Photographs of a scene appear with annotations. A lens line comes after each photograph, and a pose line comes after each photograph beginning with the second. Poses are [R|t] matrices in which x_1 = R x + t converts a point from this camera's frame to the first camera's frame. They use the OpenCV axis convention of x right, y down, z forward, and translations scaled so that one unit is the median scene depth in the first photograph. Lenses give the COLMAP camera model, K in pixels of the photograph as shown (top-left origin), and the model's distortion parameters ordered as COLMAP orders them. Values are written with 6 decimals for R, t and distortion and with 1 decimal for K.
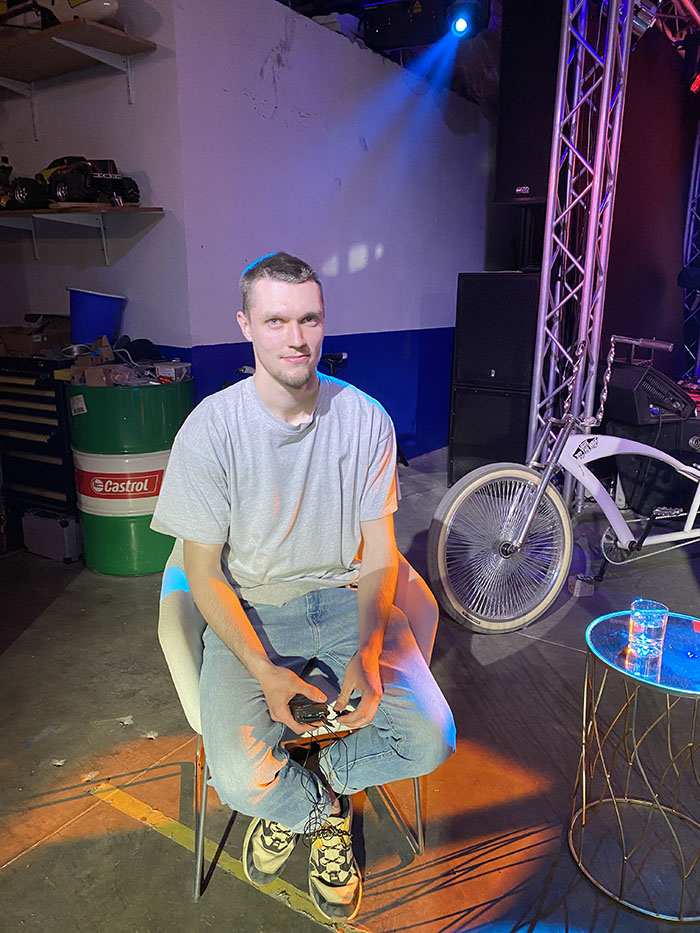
lens RADIAL K [[721.1, 0, 345.7], [0, 721.1, 462.4], [0, 0, 1]] dist [0.034483, -0.035699]
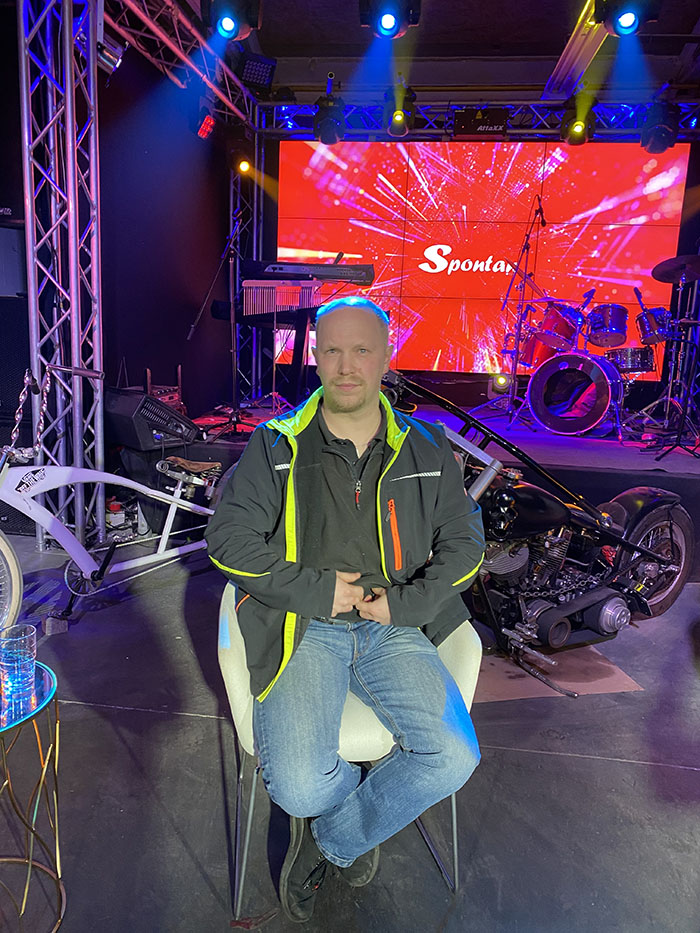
lens RADIAL K [[721.1, 0, 336.4], [0, 721.1, 456.2], [0, 0, 1]] dist [0.034483, -0.035699]
pose [[0.902757, -0.055581, 0.426545, 0.279509], [0.074450, 0.996841, -0.027675, 0.004889], [-0.423659, 0.056741, 0.904043, -0.039035]]
